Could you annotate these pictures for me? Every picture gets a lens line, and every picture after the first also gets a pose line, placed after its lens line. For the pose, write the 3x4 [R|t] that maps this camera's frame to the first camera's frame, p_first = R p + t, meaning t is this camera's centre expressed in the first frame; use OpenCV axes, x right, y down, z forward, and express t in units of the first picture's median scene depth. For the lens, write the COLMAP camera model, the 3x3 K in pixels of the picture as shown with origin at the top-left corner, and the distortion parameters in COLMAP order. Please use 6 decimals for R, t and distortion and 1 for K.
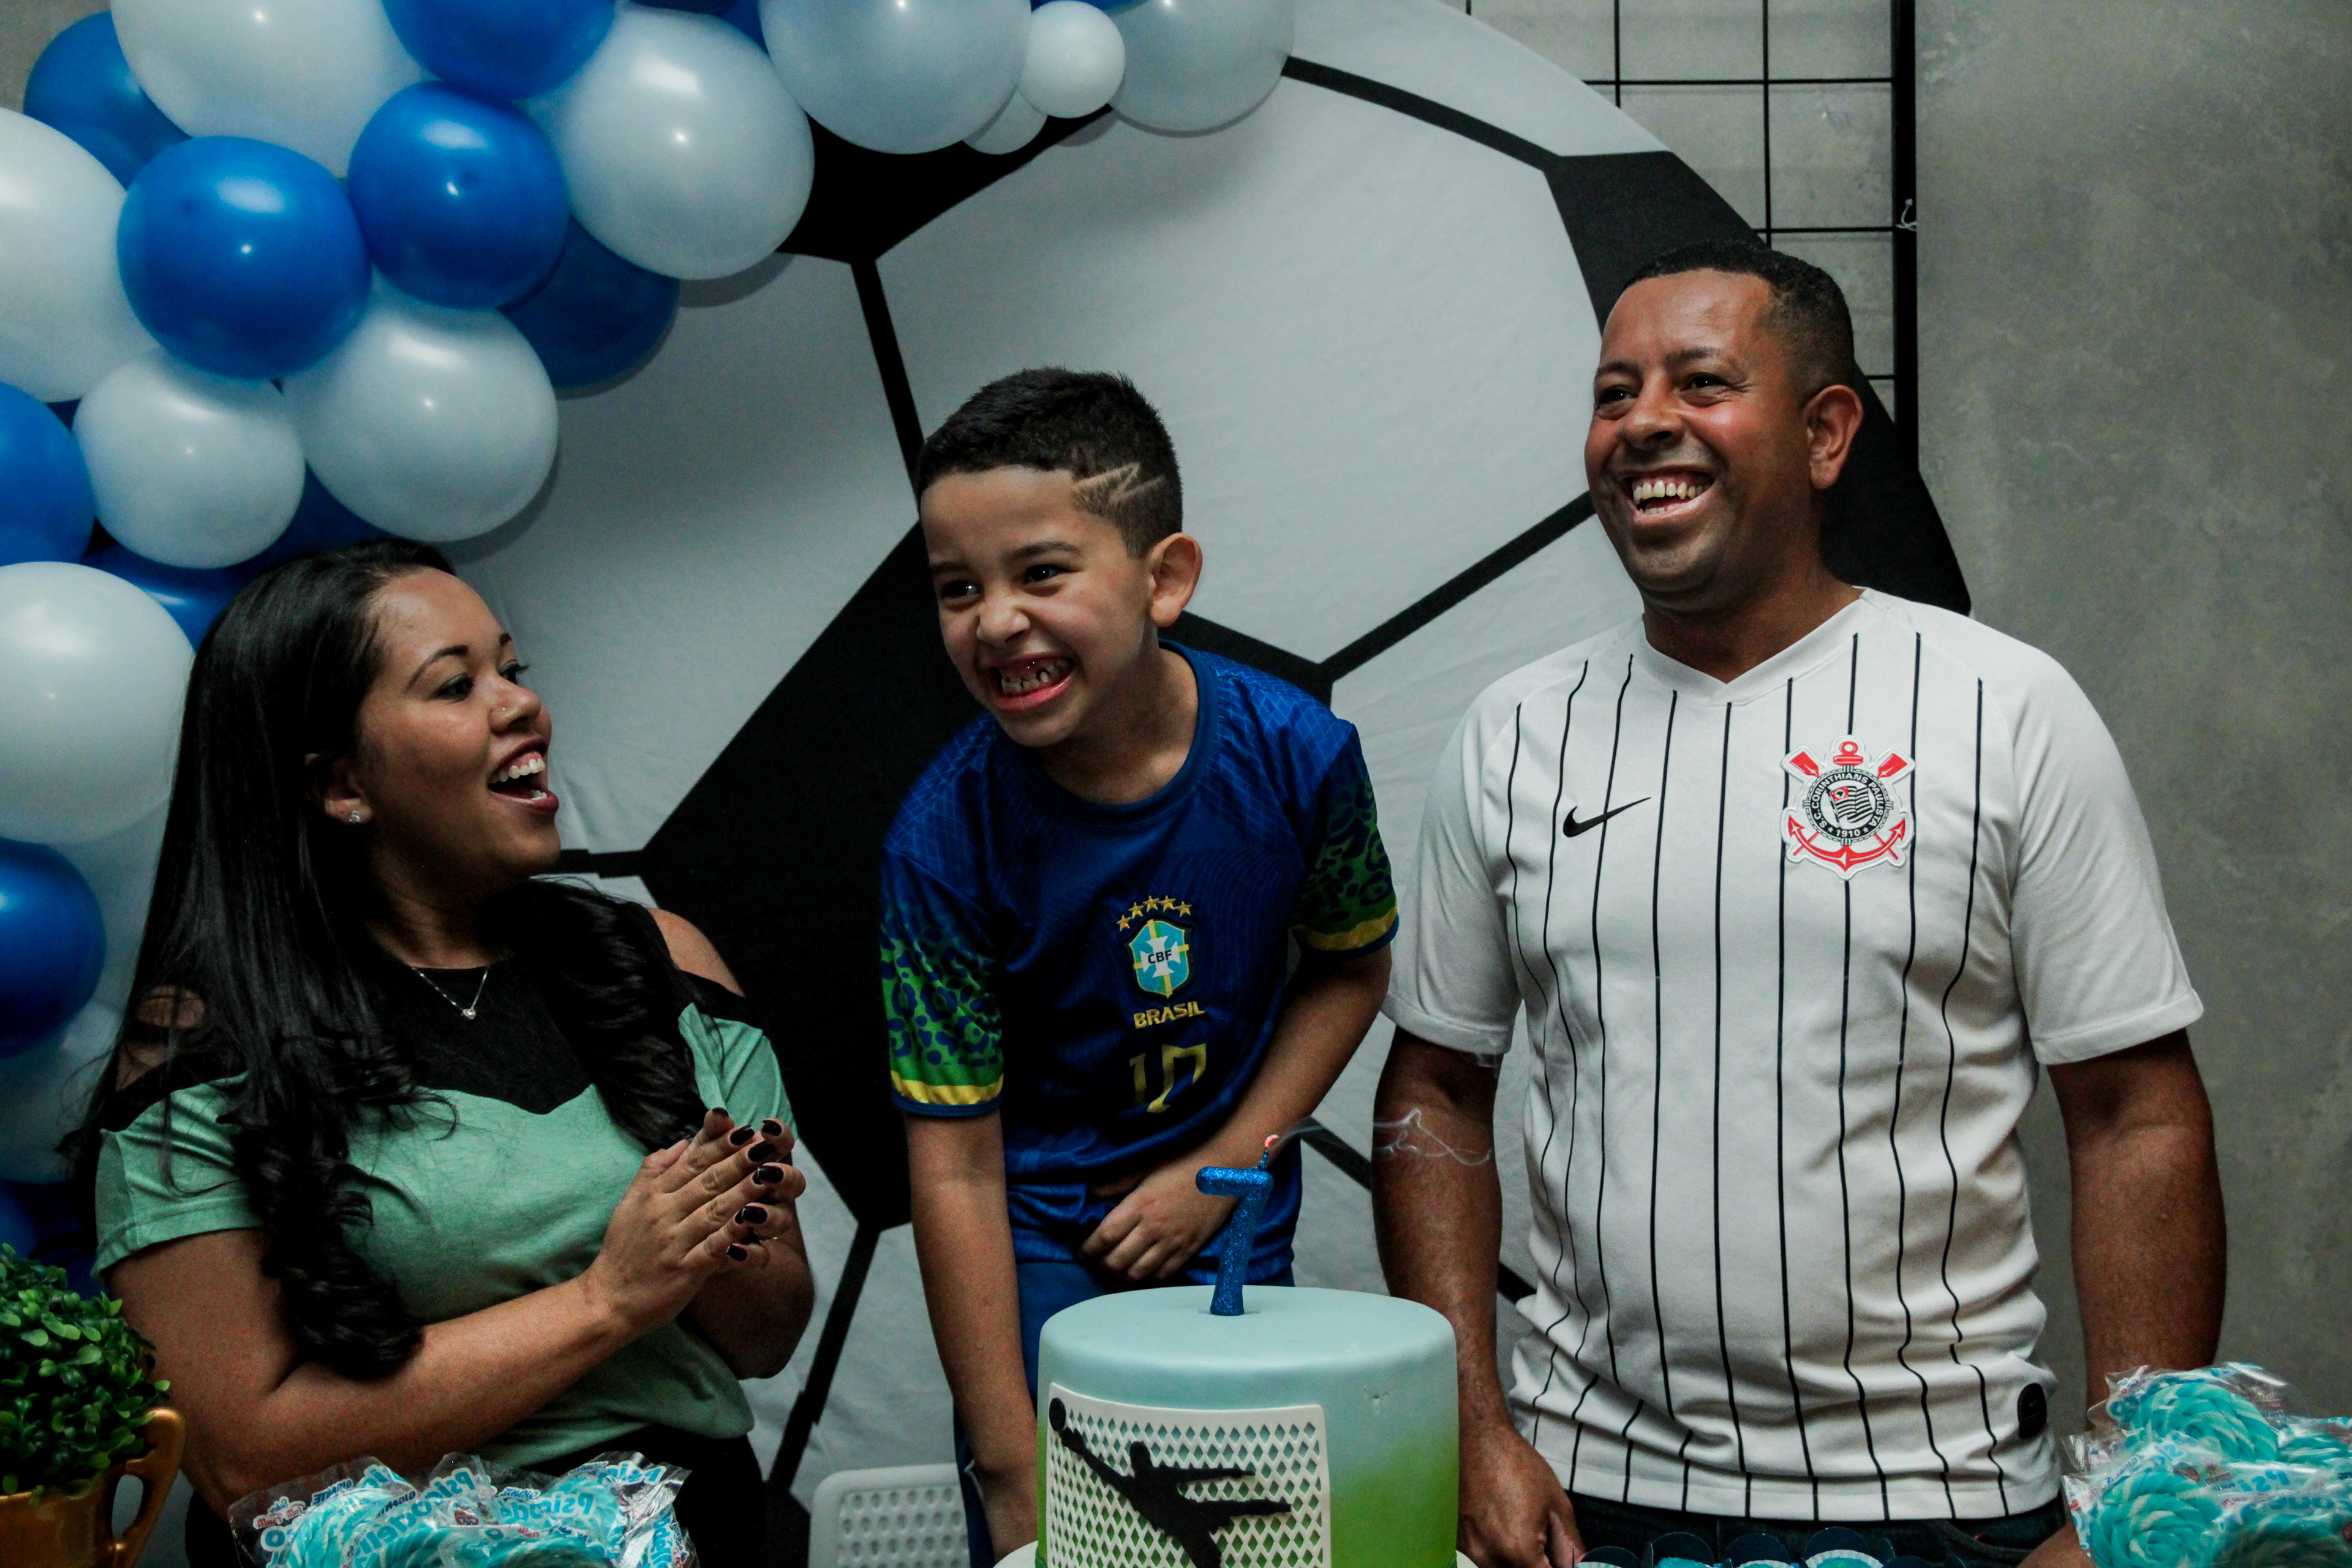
lens RADIAL K [[2261.4, 0, 1172.9], [0, 2261.4, 850.2], [0, 0, 1]] dist [-0.056256, 0.121507]
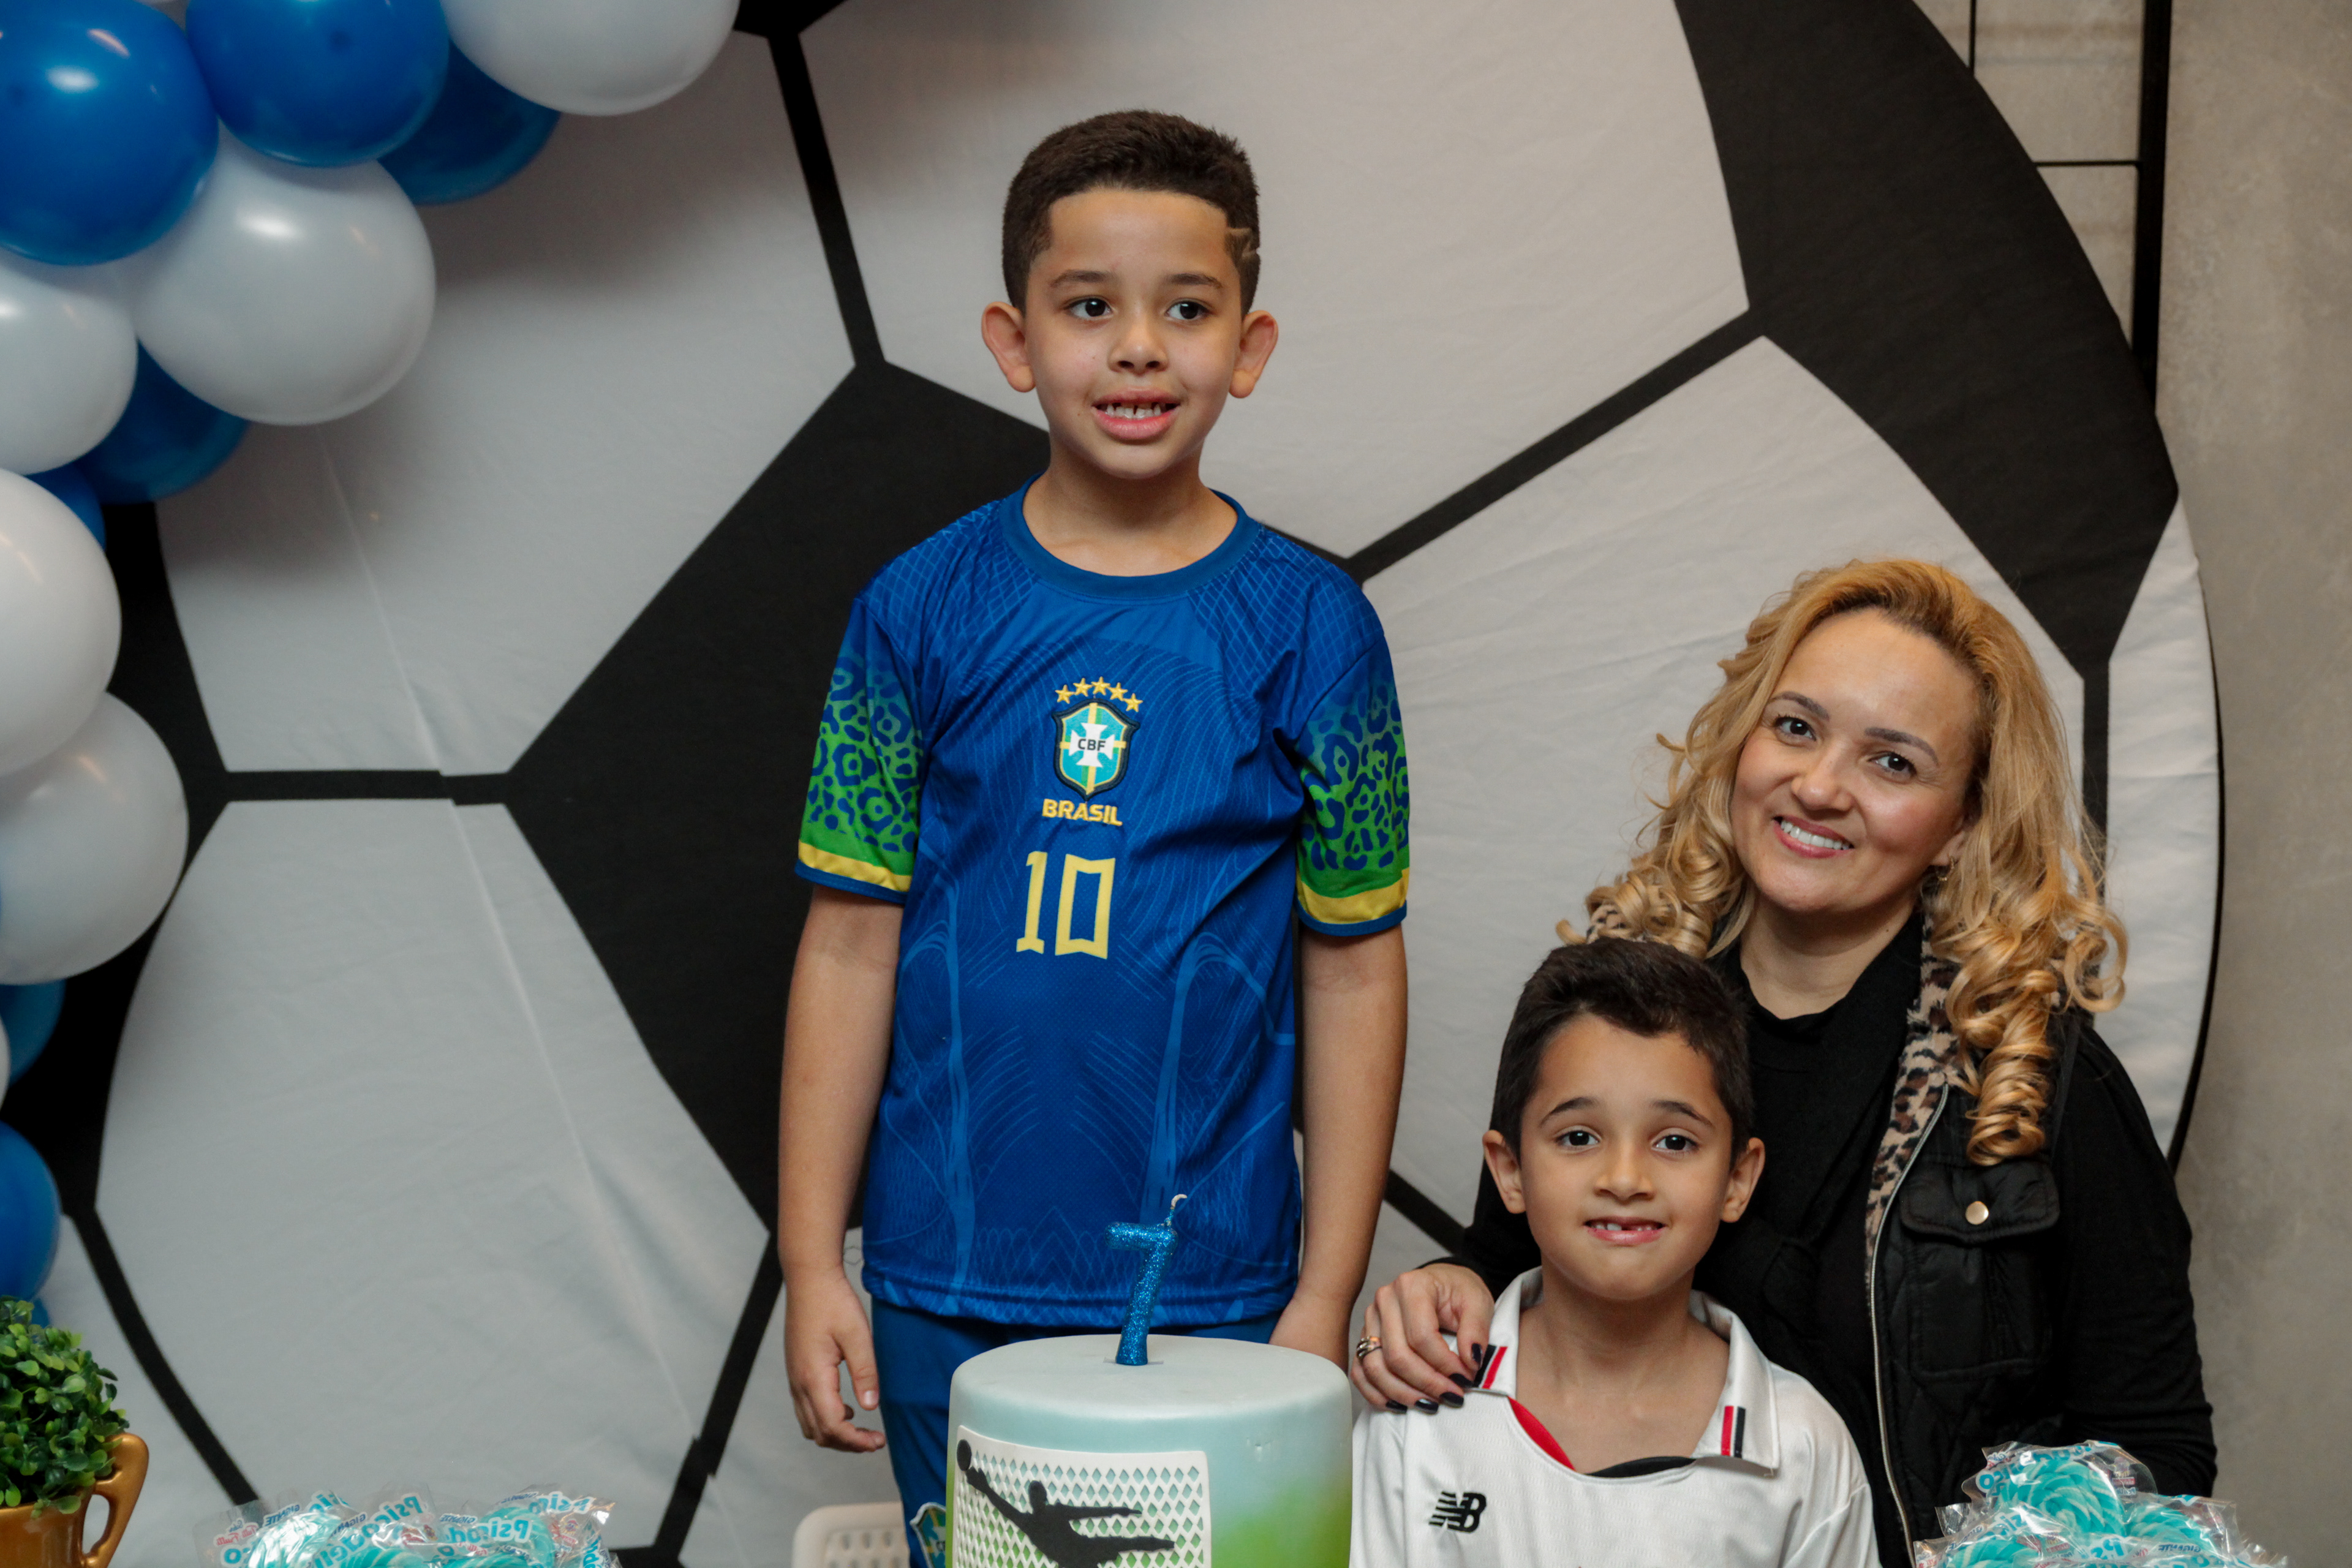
lens RADIAL K [[3915.0, 0, 1173.3], [0, 3915.0, 853.8], [0, 0, 1]] dist [0.146904, -0.041067]
pose [[0.999292, 0.020727, -0.031407, 0.103204], [-0.018088, 0.996461, 0.082083, -0.193138], [0.032997, -0.081457, 0.996130, -0.851058]]
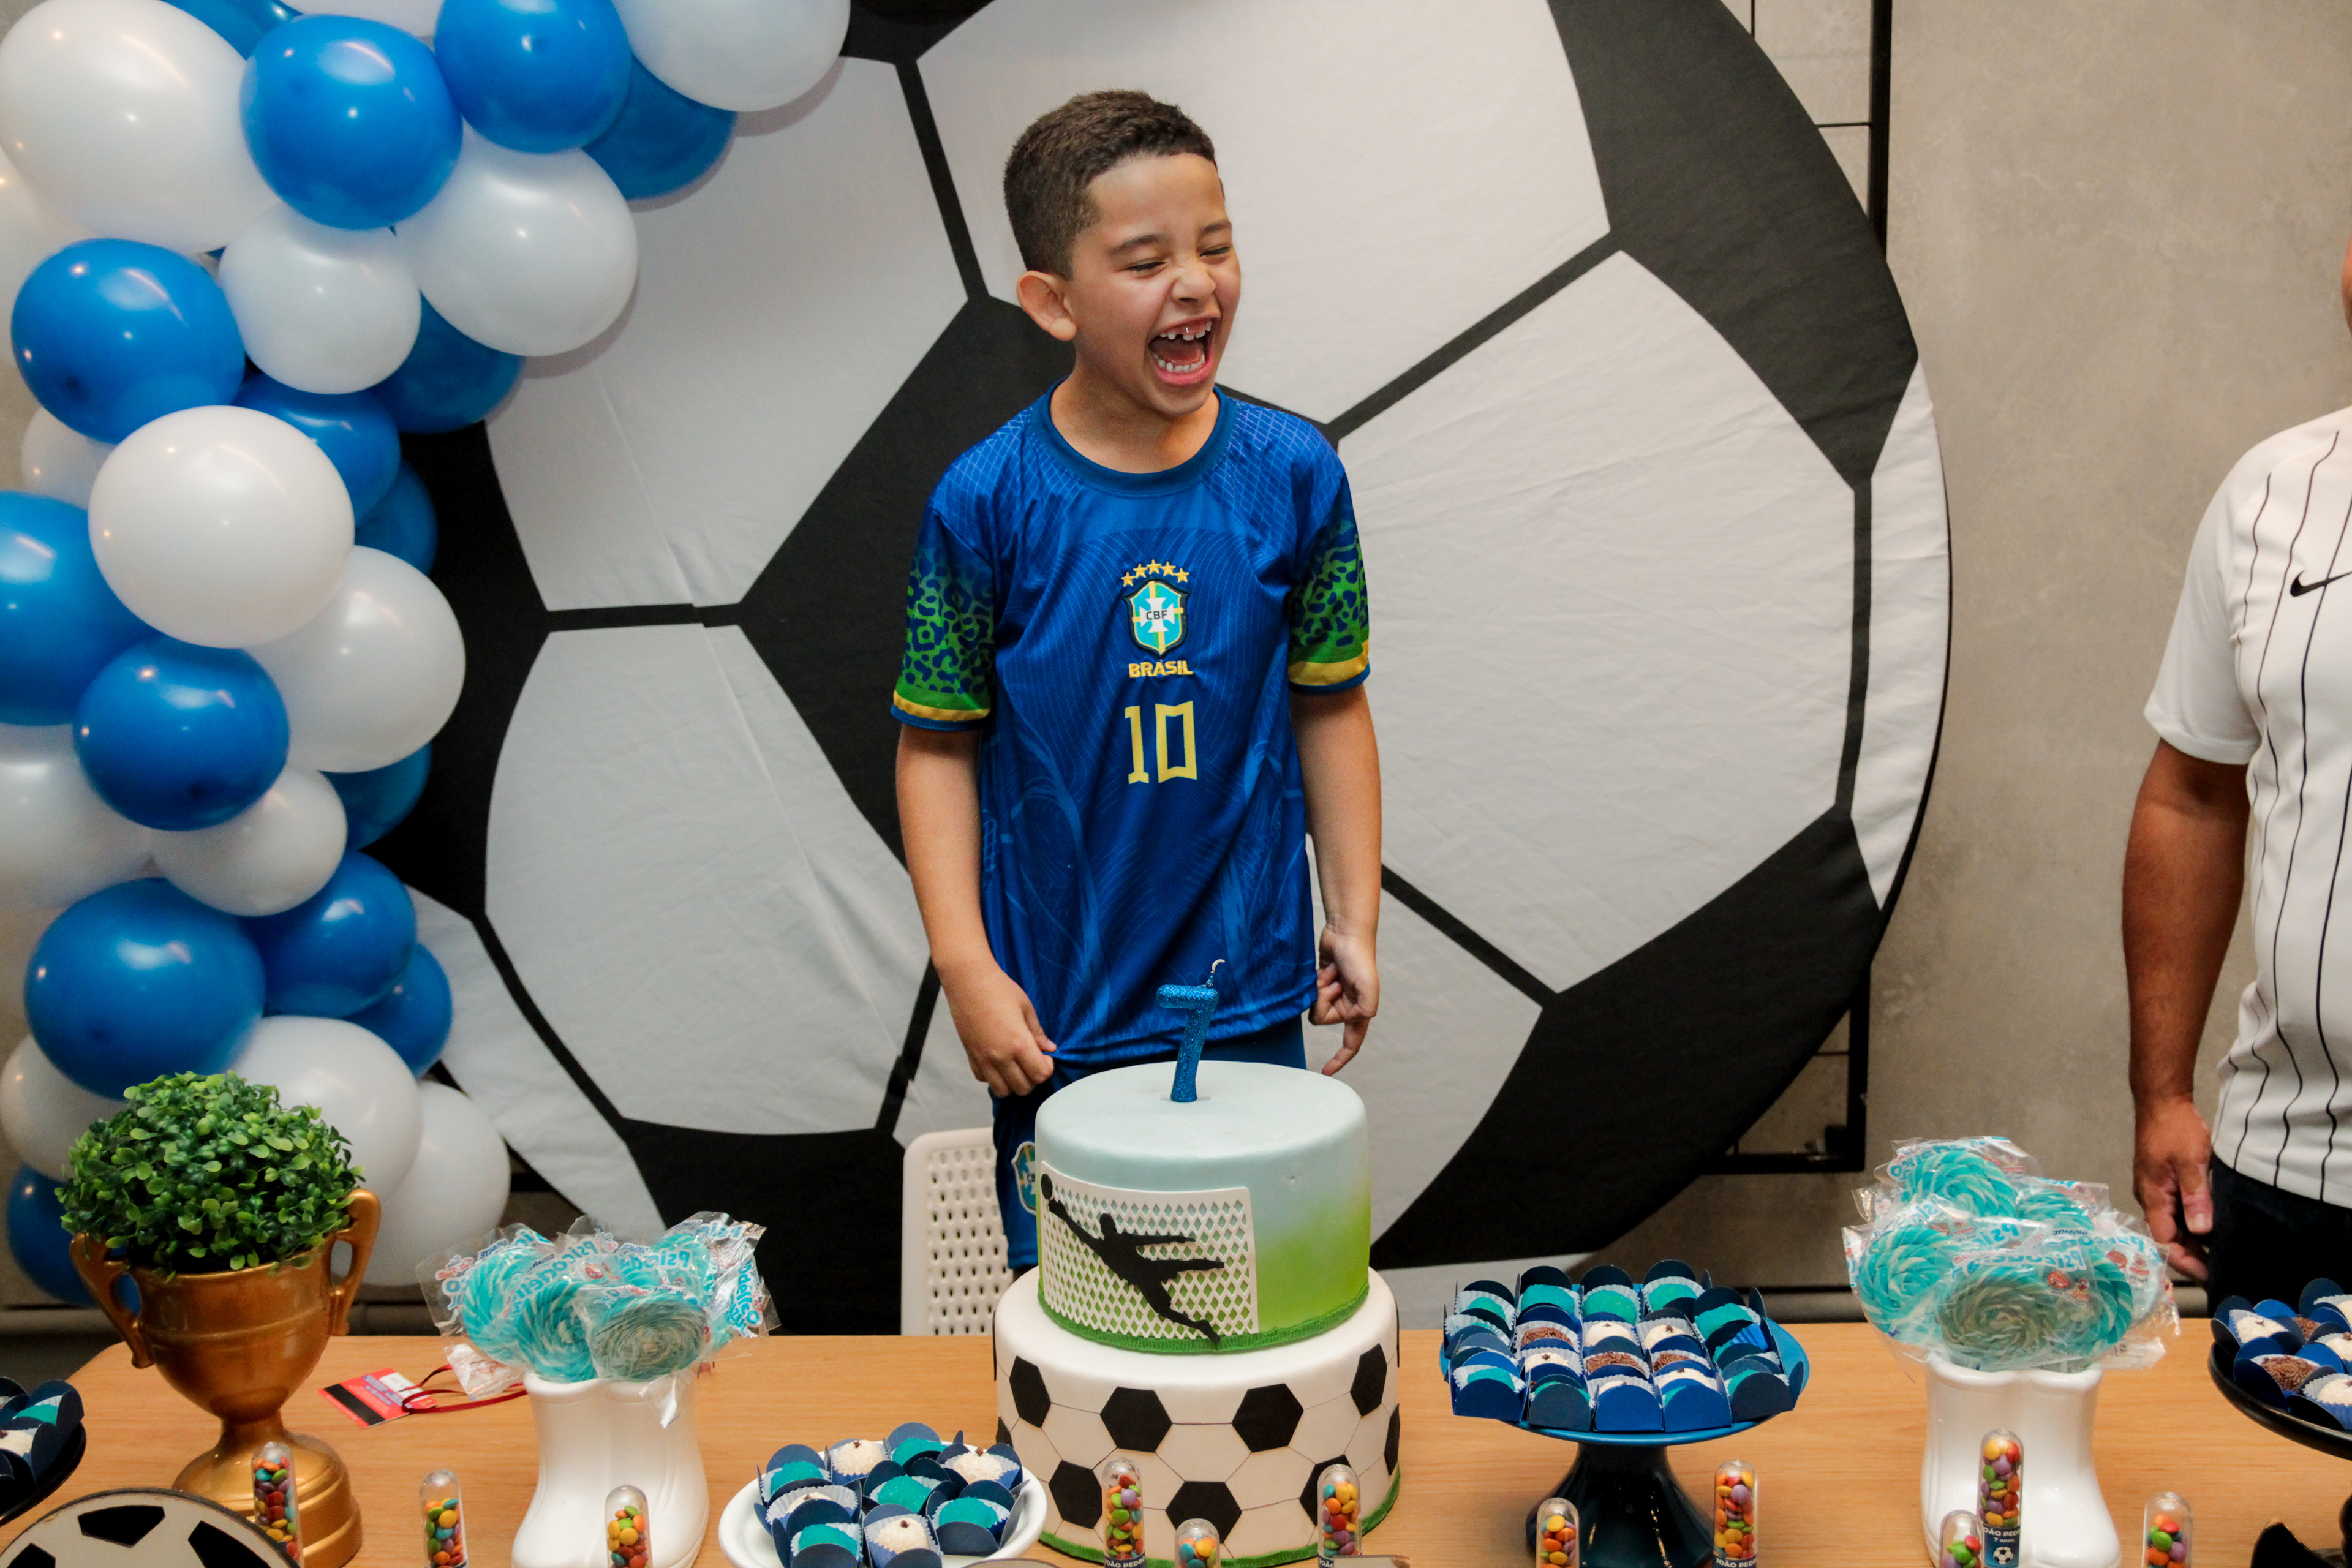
lens RADIAL K [[2114.1, 0, 1188.9], [0, 2114.1, 800.2], [0, 0, 1]] dist [-0.066707, 0.095249]
pose [[0.998692, -0.016052, -0.048552, 0.093582], [0.024342, 0.984215, 0.175296, -0.177216], [0.044972, -0.176249, 0.983318, -0.133806]]
